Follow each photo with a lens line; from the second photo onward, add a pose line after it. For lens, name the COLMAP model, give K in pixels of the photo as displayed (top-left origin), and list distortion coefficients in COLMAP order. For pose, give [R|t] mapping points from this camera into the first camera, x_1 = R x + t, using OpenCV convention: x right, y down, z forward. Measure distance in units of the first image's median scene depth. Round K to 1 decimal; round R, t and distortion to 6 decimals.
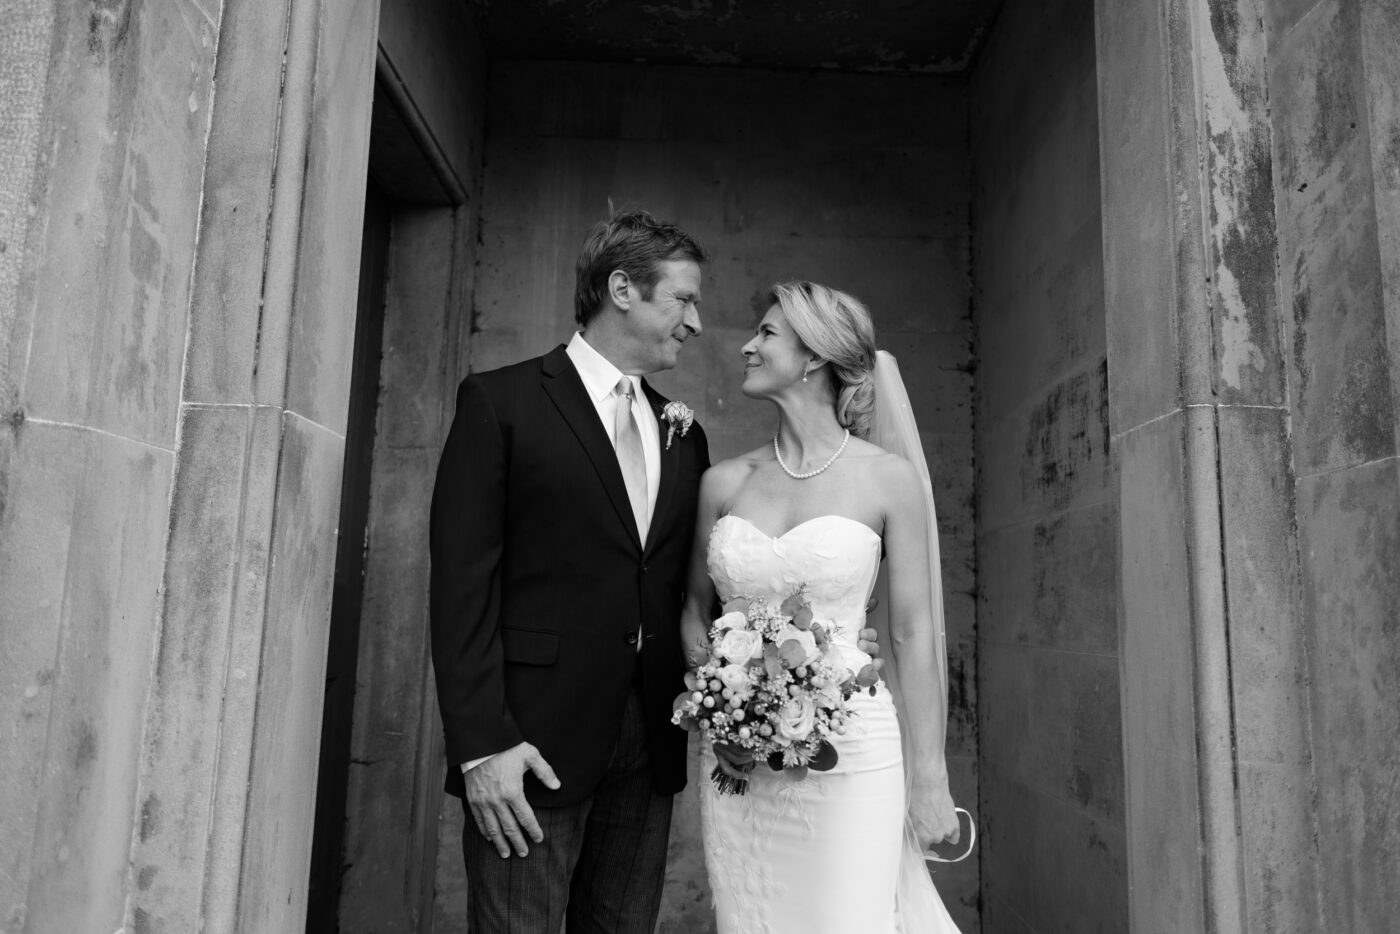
lens RADIAL K [[985.9, 0, 702.1], [0, 985.9, 467.2], [0, 0, 1]] dist [0.004182, -0.012326]
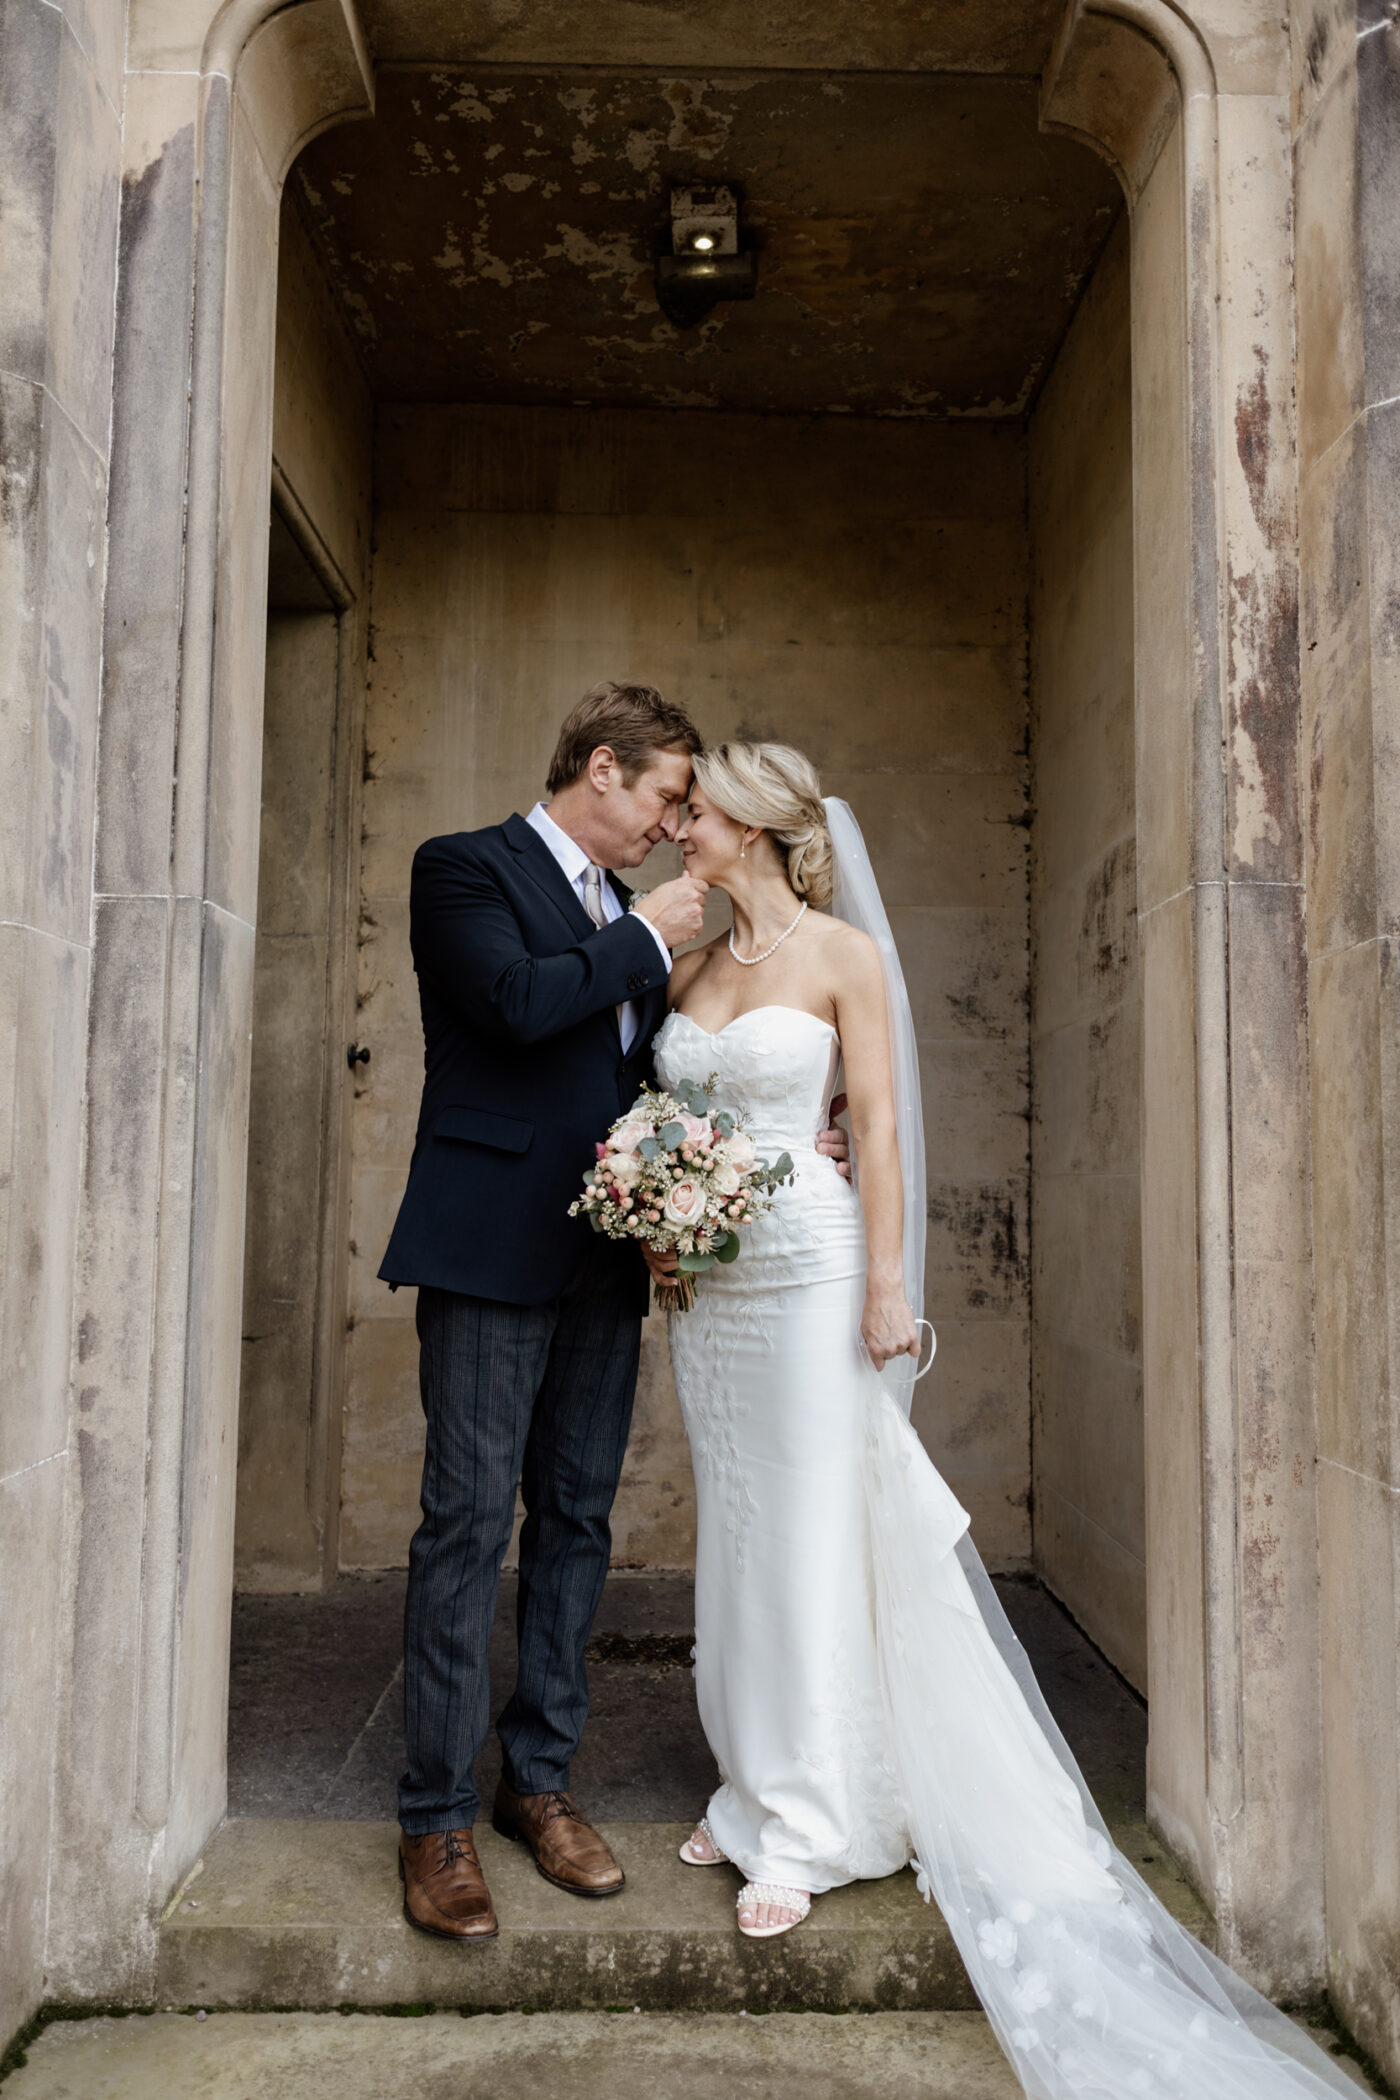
lens RADIAL K [[1510.5, 0, 702.9], [0, 1510.5, 1051.1], [0, 0, 1]] dist [0.004384, -0.012857]
pose [[0.999793, -0.014086, 0.014707, 0.010667], [0.013113, 0.997845, 0.064296, -0.003338], [-0.015581, -0.064090, 0.997822, -0.393855]]
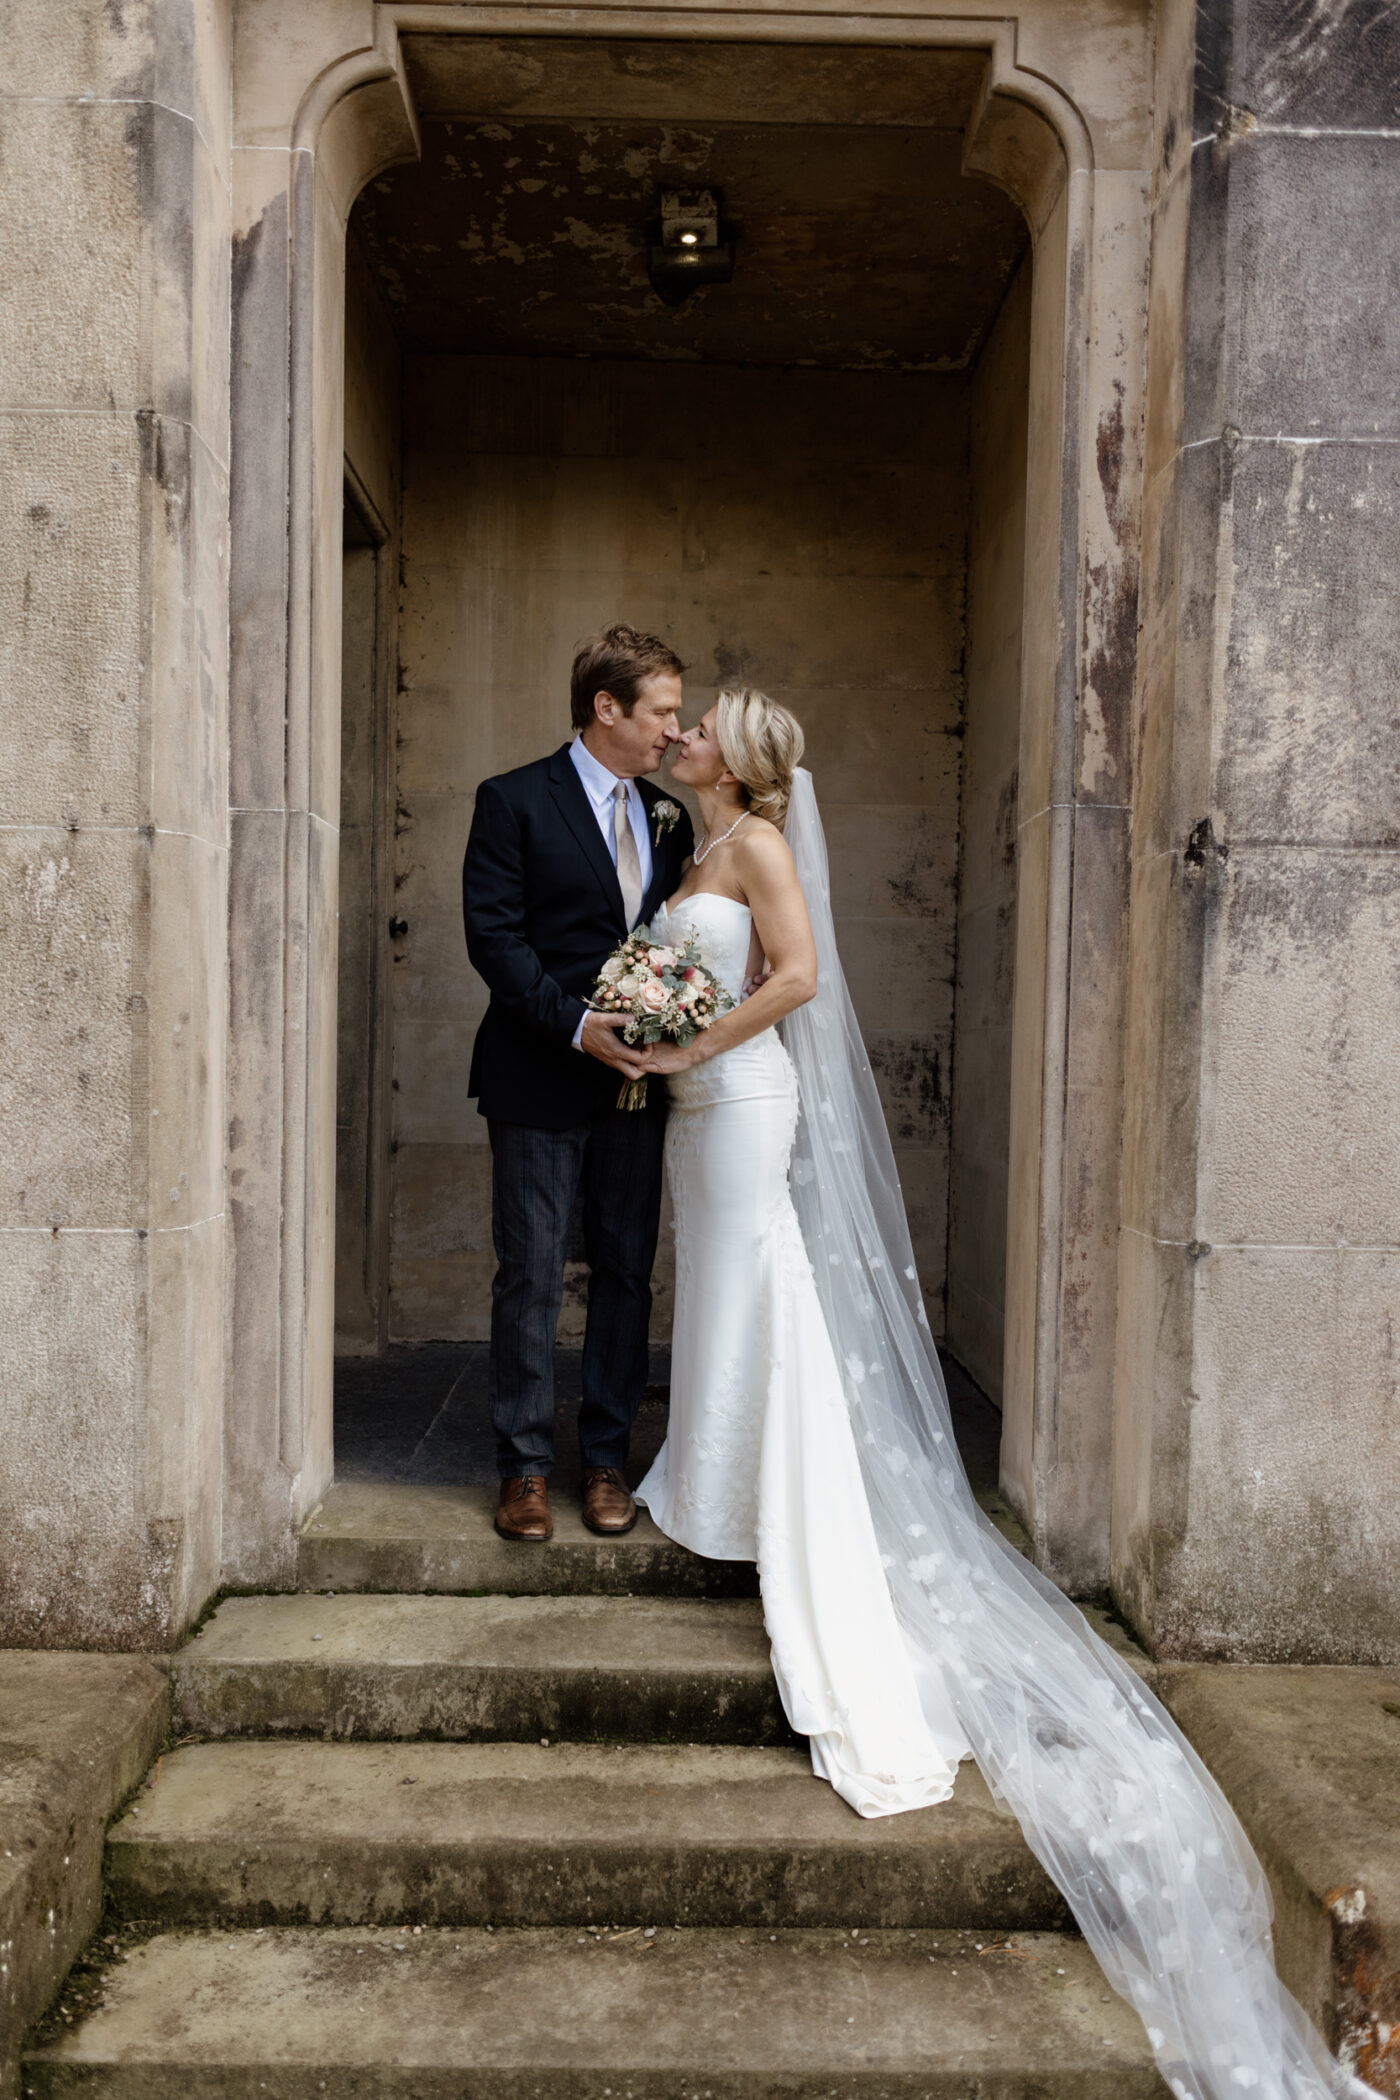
lens RADIAL K [[1436.4, 0, 682.4], [0, 1436.4, 1071.6], [0, 0, 1]] dist [0.007372, -0.016318]
pose [[0.999917, -0.007555, 0.010427, 0.012507], [0.005696, 0.985763, 0.168043, -0.038746], [-0.011548, -0.167970, 0.985725, -0.788146]]
